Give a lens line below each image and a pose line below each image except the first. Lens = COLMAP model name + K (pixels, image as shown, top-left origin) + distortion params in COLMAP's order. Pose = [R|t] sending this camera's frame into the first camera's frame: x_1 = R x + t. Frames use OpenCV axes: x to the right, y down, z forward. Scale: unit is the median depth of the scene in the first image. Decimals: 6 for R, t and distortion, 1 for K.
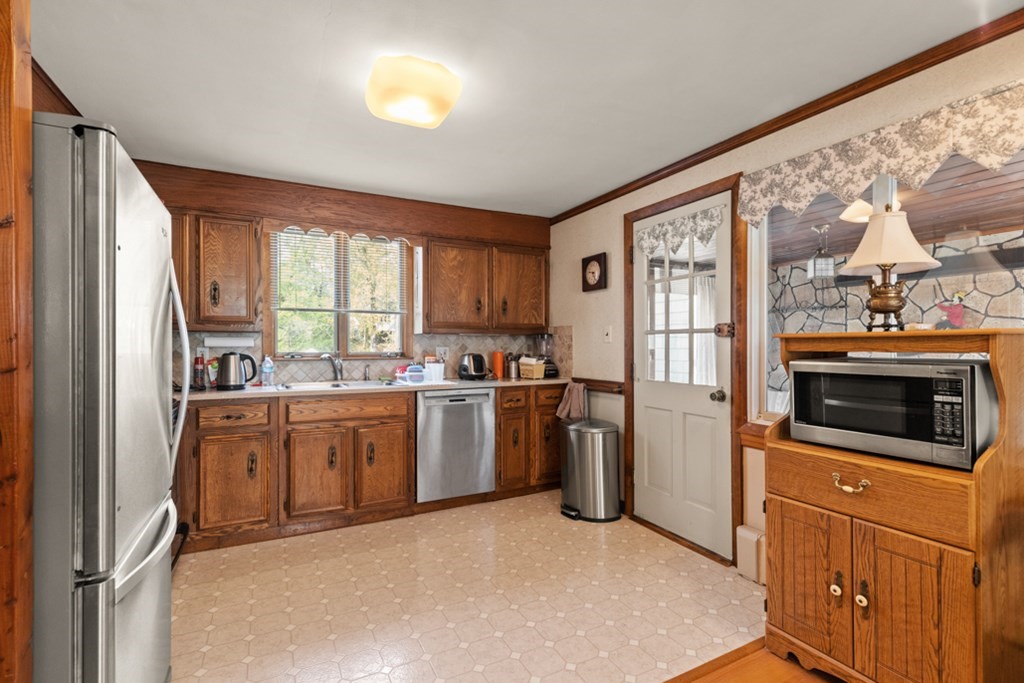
lens RADIAL K [[470.9, 0, 511.0], [0, 470.9, 346.1], [0, 0, 1]] dist [0.007494, -0.000592]
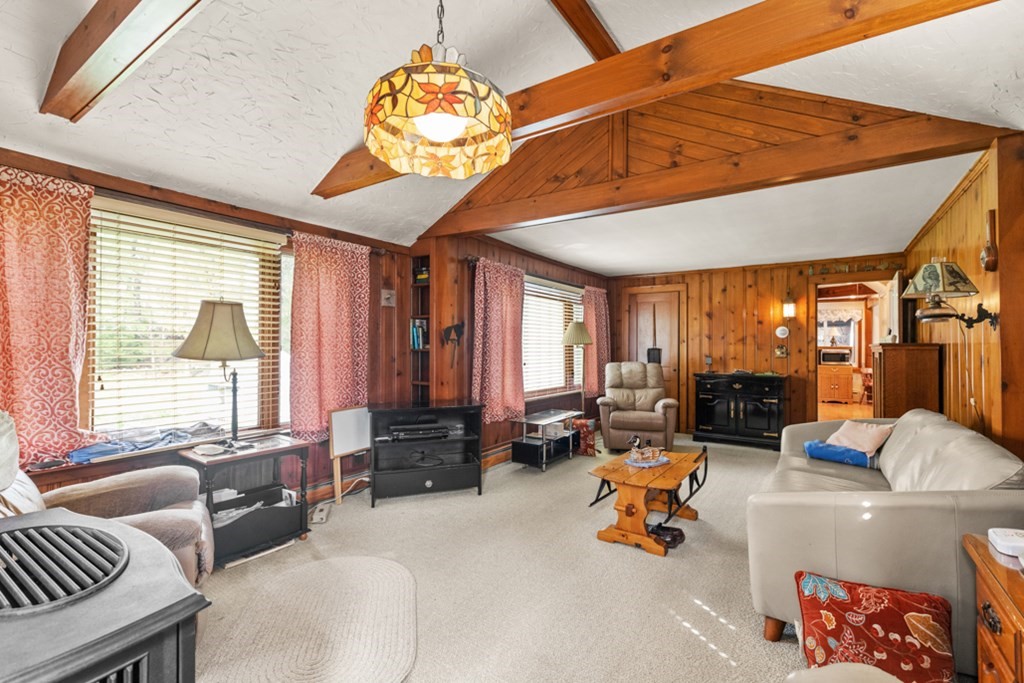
lens RADIAL K [[470.9, 0, 511.0], [0, 470.9, 346.1], [0, 0, 1]] dist [0.007494, -0.000592]
pose [[0.882546, 0.004876, 0.470201, -3.117208], [-0.001128, 0.999965, -0.008252, 0.010406], [-0.470225, 0.006753, 0.882521, -1.316707]]
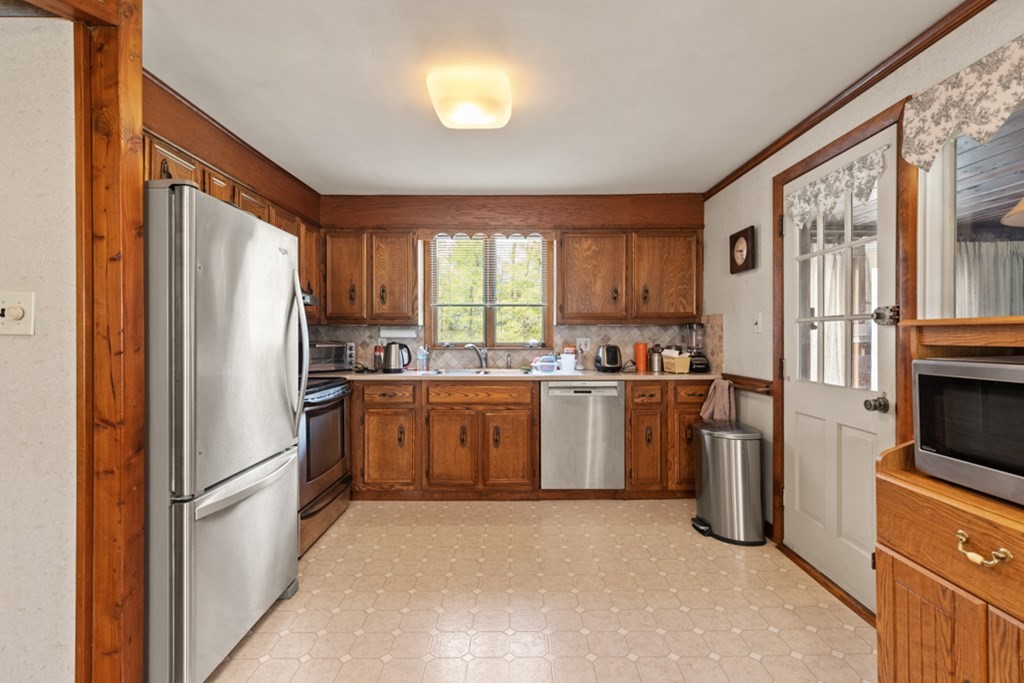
lens RADIAL K [[465.0, 0, 510.4], [0, 465.0, 338.5], [0, 0, 1]] dist [0.006928, -0.000685]
pose [[0.888602, 0.002046, -0.458675, 0.215997], [-0.000342, 0.999993, 0.003798, -0.000708], [0.458680, -0.003218, 0.888596, 0.066965]]
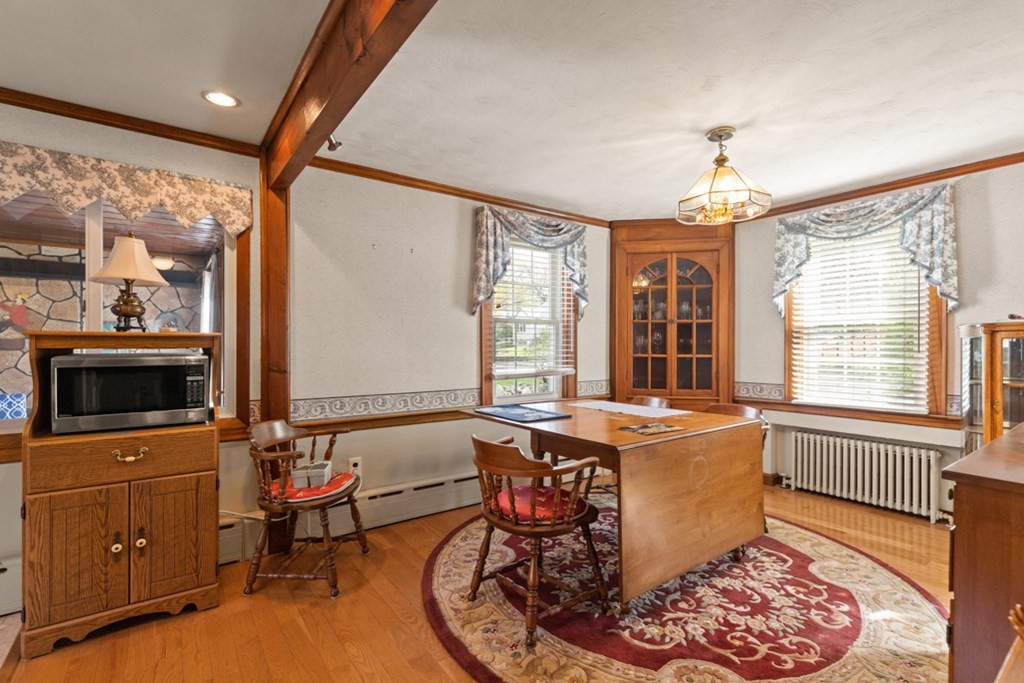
lens RADIAL K [[470.9, 0, 511.0], [0, 470.9, 346.1], [0, 0, 1]] dist [0.007494, -0.000592]
pose [[-0.146607, 0.000503, 0.989195, -0.322504], [0.000481, 1.000000, -0.000437, 0.004084], [-0.989195, 0.000411, -0.146607, 0.097010]]
